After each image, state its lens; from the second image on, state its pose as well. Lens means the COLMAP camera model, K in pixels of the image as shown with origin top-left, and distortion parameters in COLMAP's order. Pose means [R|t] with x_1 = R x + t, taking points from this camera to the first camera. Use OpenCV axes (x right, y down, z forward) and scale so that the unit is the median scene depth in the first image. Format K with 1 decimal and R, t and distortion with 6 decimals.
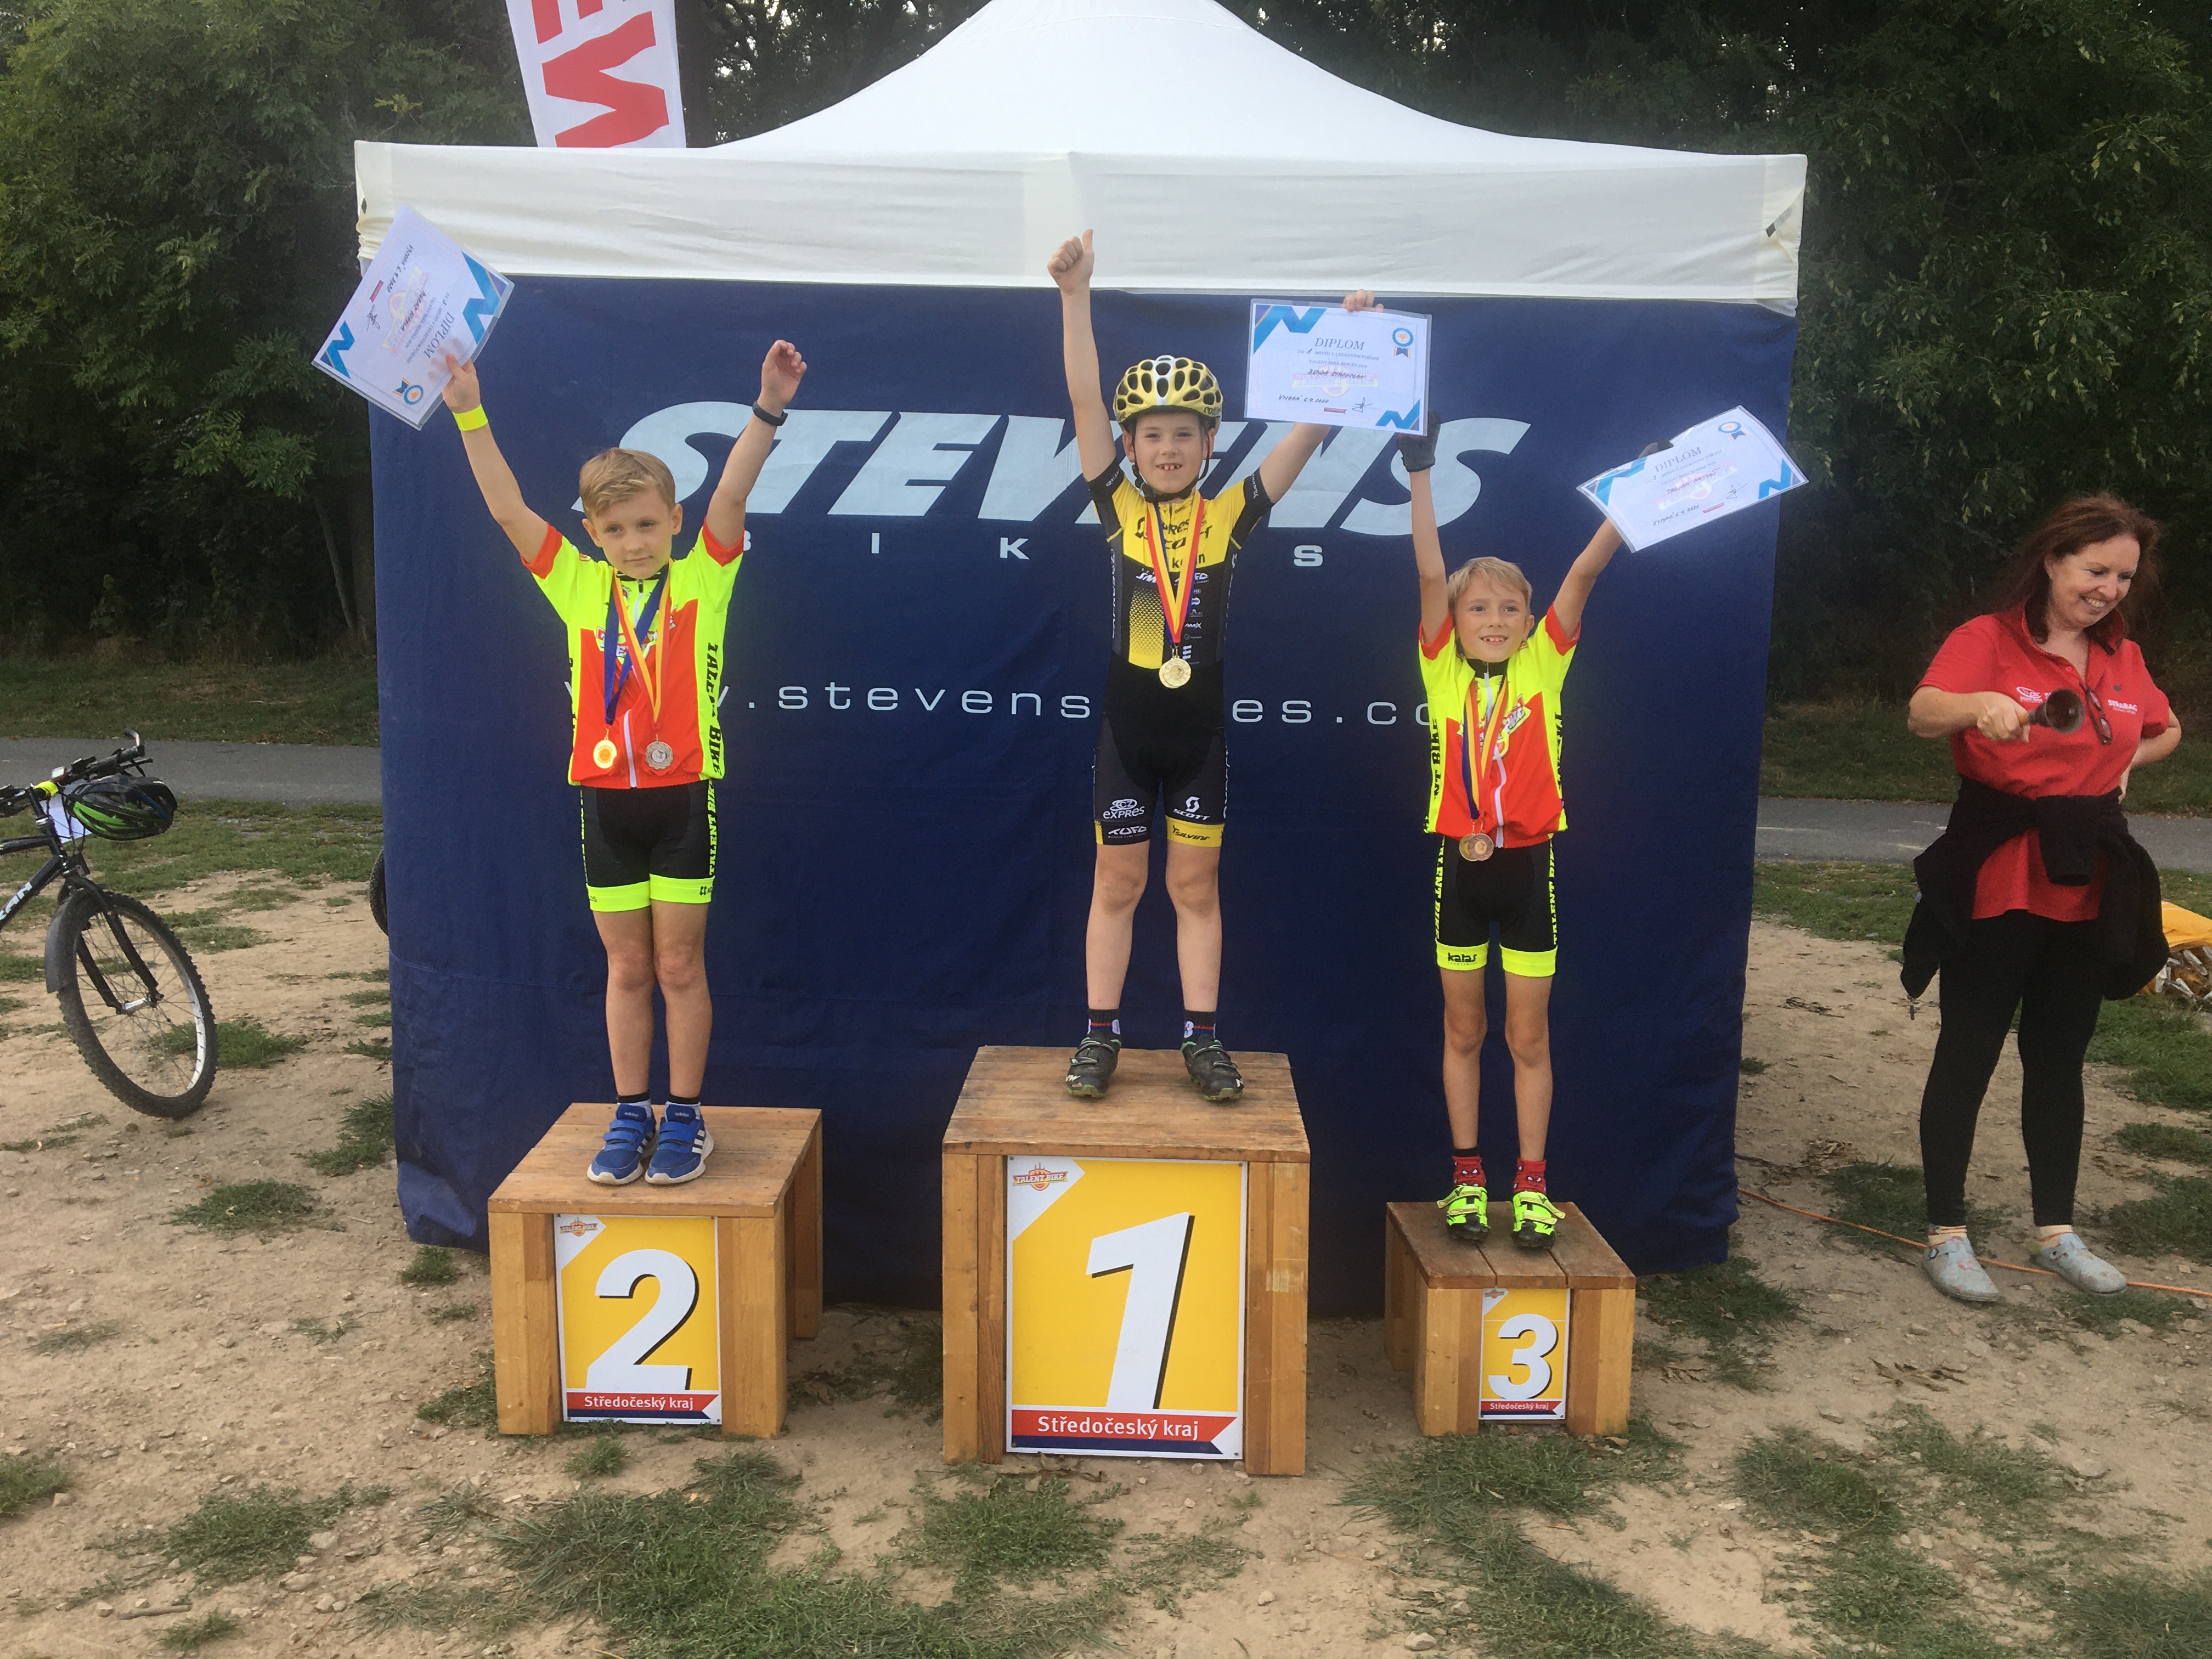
lens RADIAL K [[1901.4, 0, 1008.8], [0, 1901.4, 837.8], [0, 0, 1]] dist [0.069281, -0.128141]
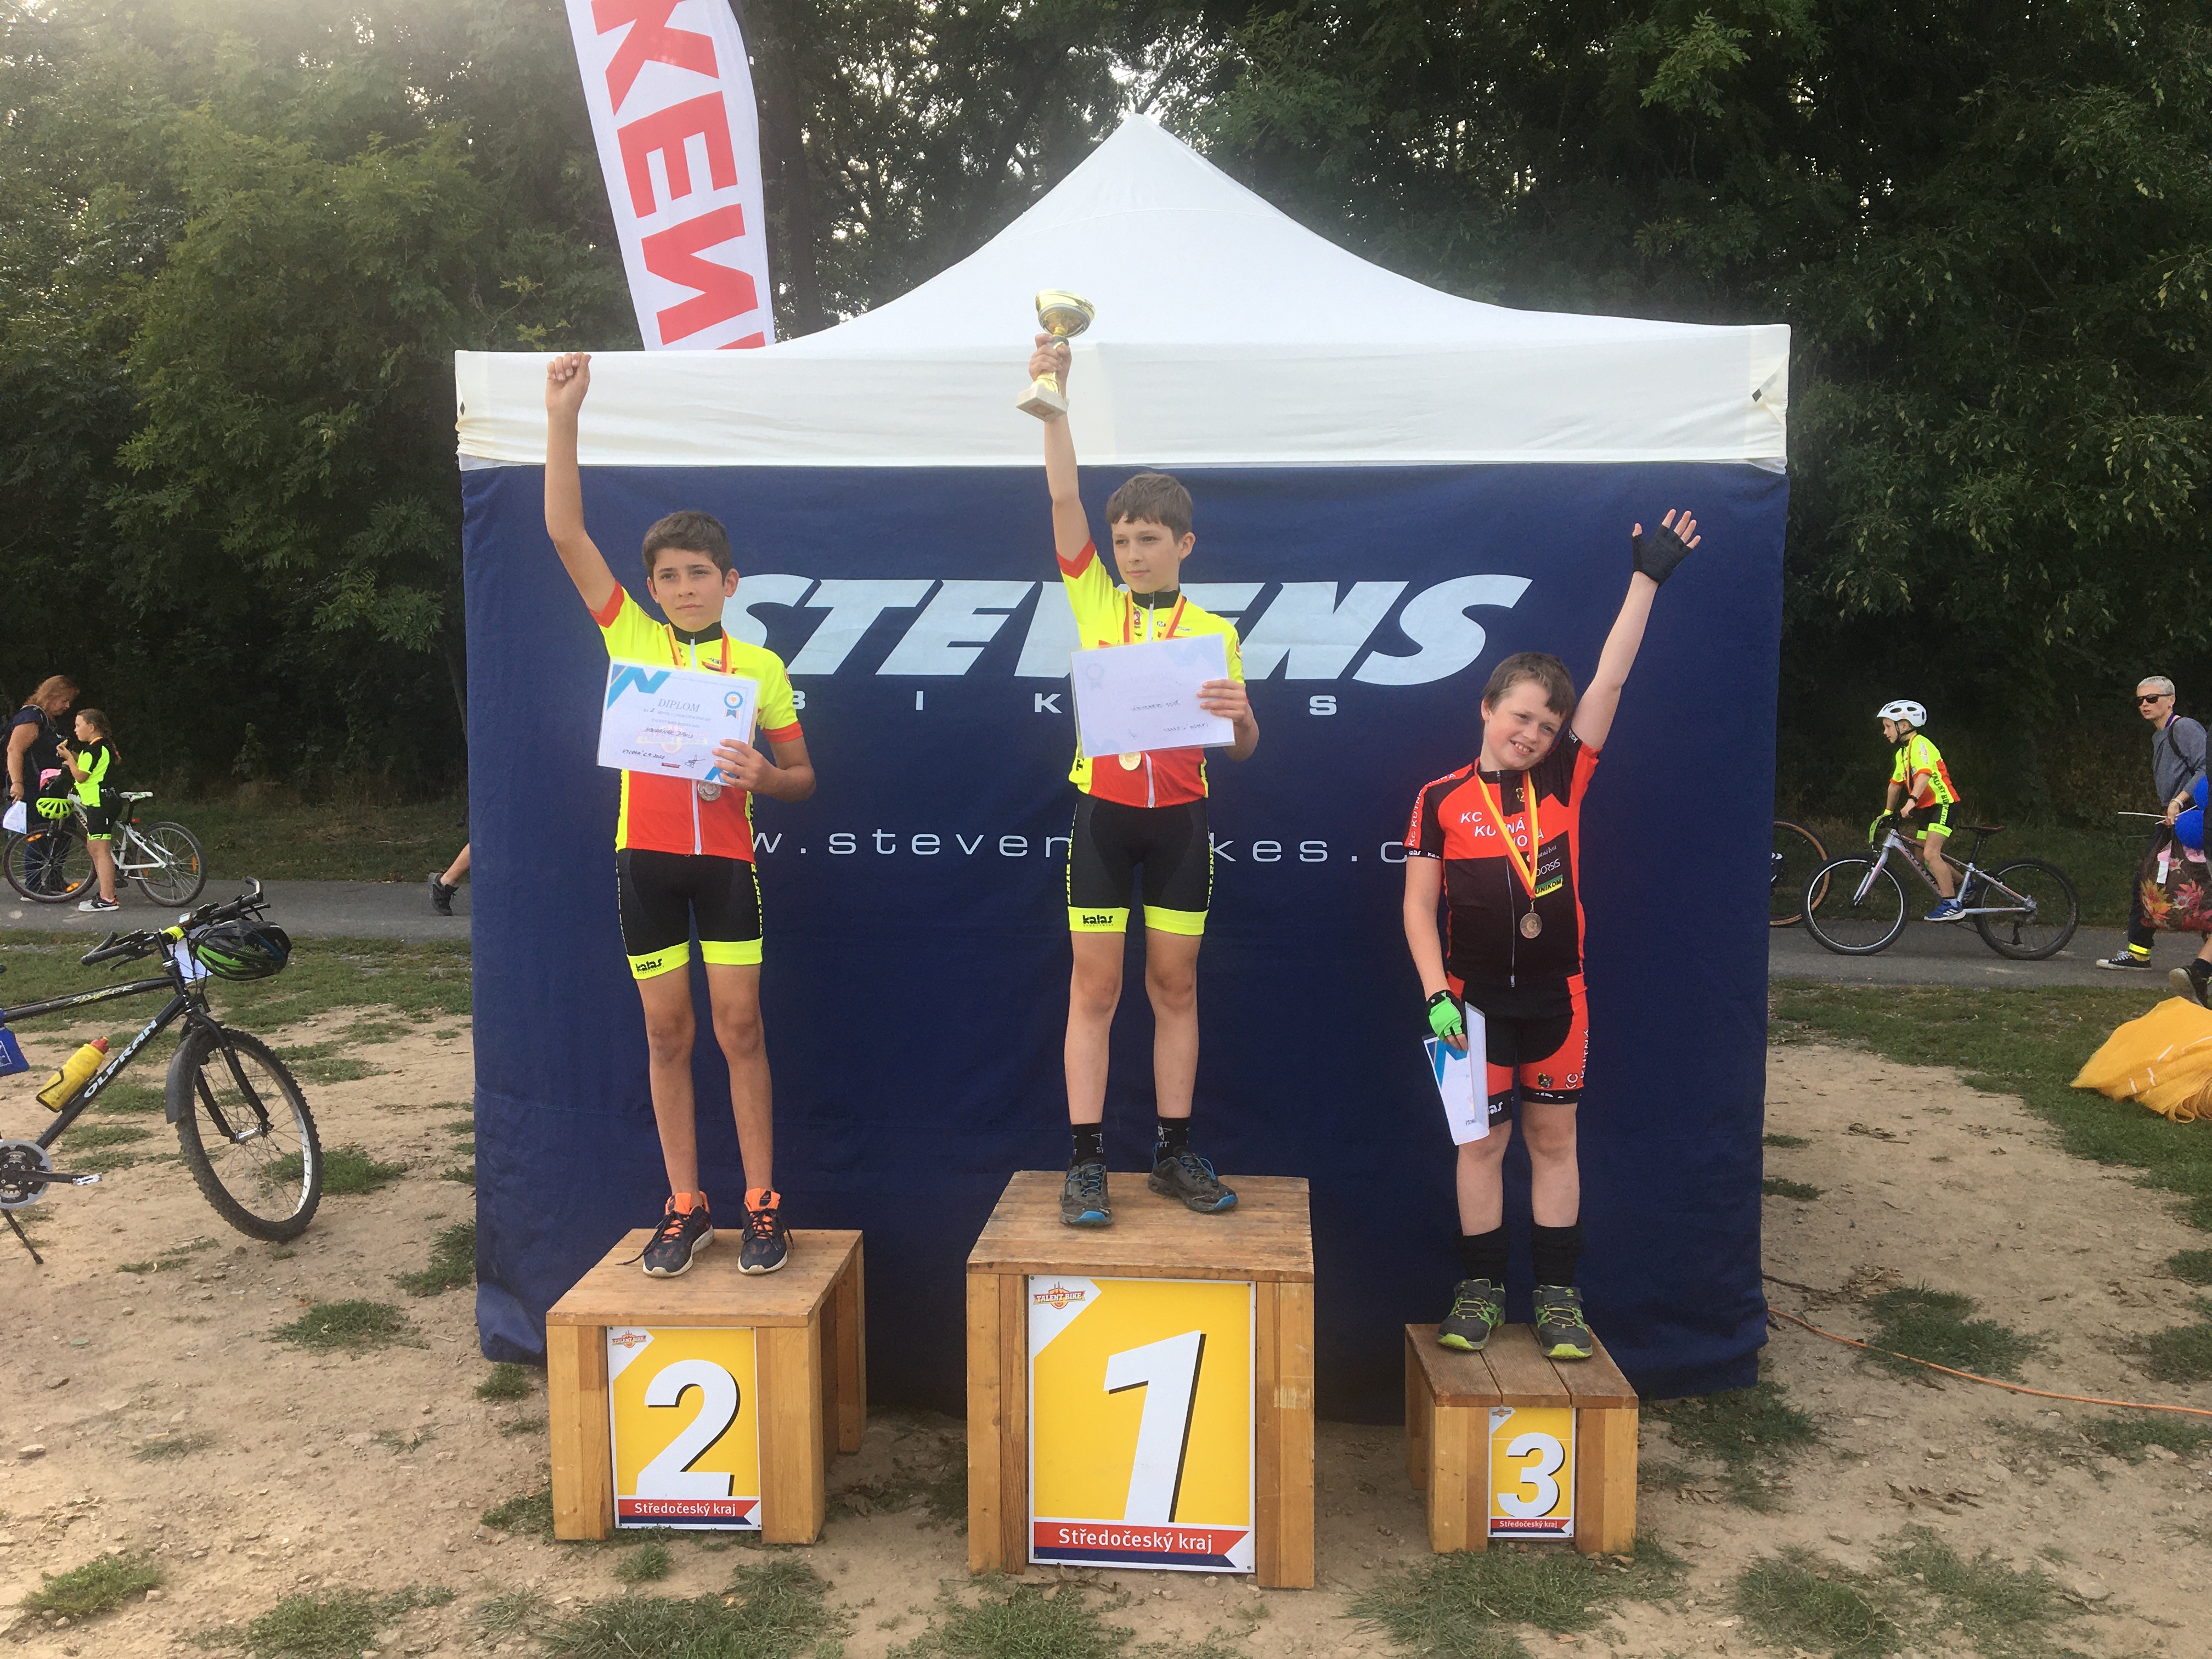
lens RADIAL K [[1917.3, 0, 1023.4], [0, 1917.3, 798.0], [0, 0, 1]] dist [0.061681, -0.098406]
pose [[0.997984, -0.013163, -0.062089, 0.060654], [0.007875, 0.996379, -0.084659, -0.007020], [0.062978, 0.083999, 0.994474, -0.081936]]
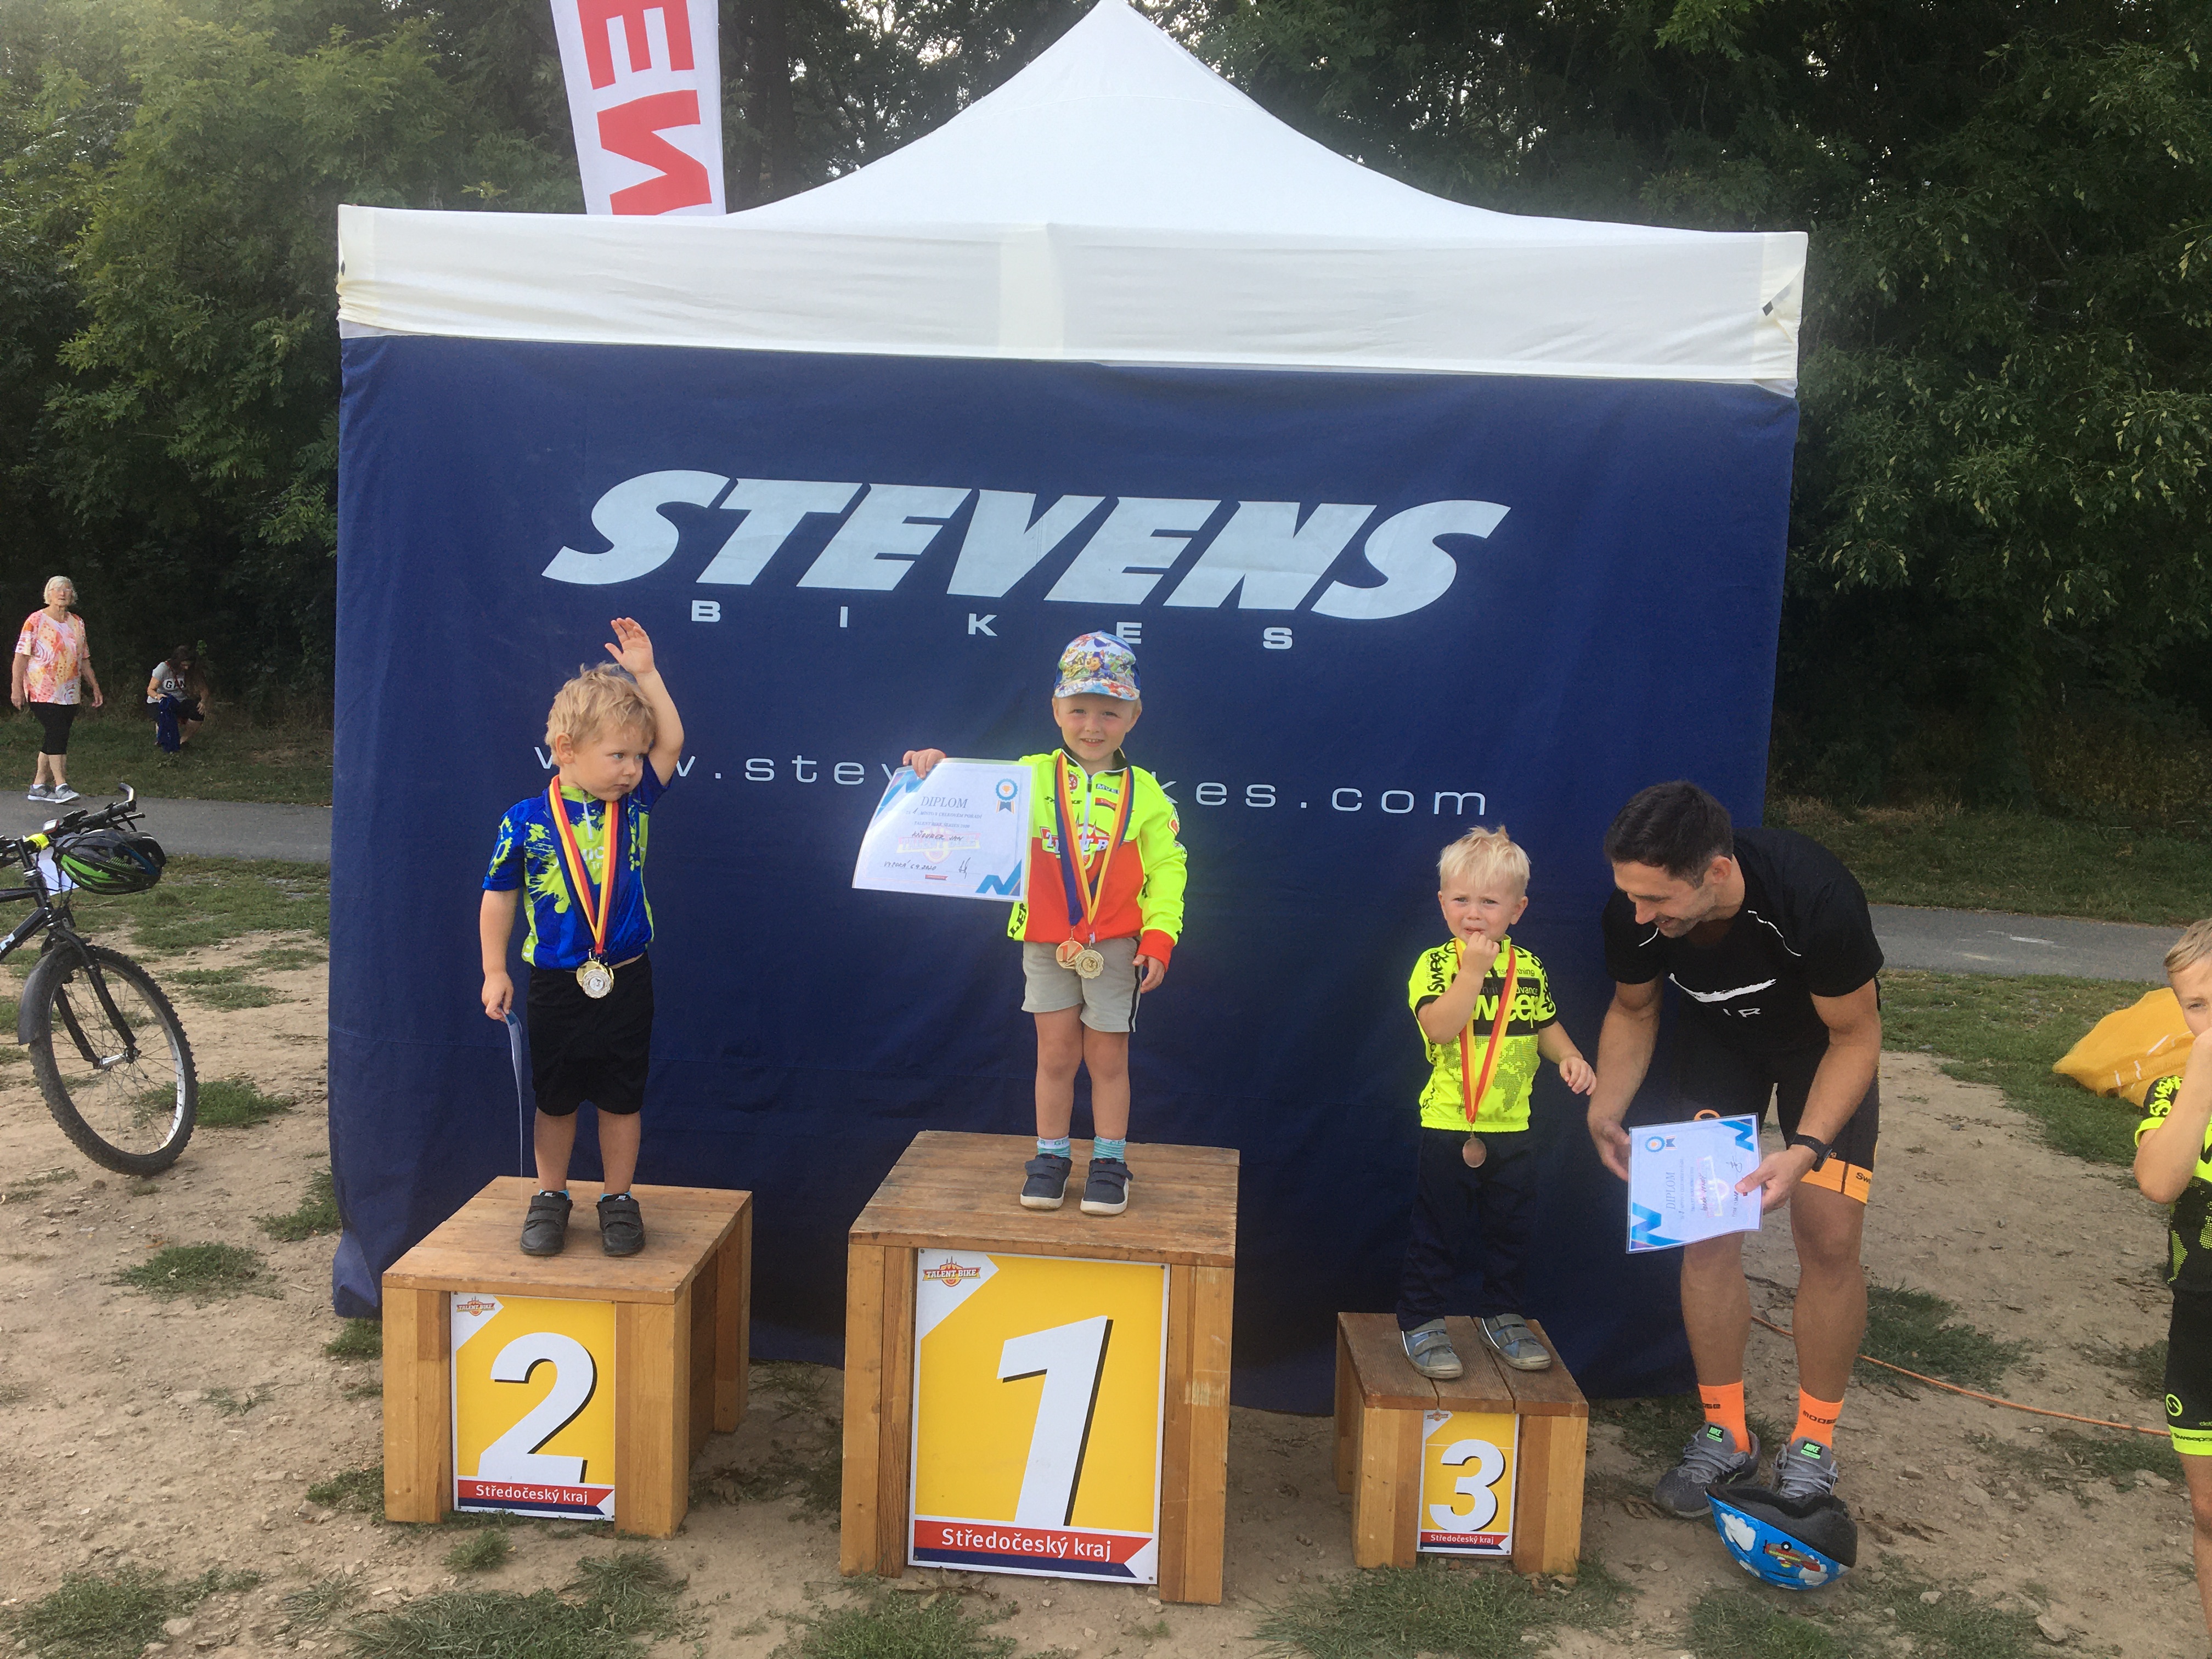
lens RADIAL K [[1866.8, 0, 1027.3], [0, 1866.8, 824.1], [0, 0, 1]] dist [0.090859, -0.152860]
pose [[0.998142, 0.026135, -0.055042, 0.090292], [-0.028929, 0.998301, -0.050574, 0.000258], [0.053627, 0.052073, 0.997202, 0.046936]]
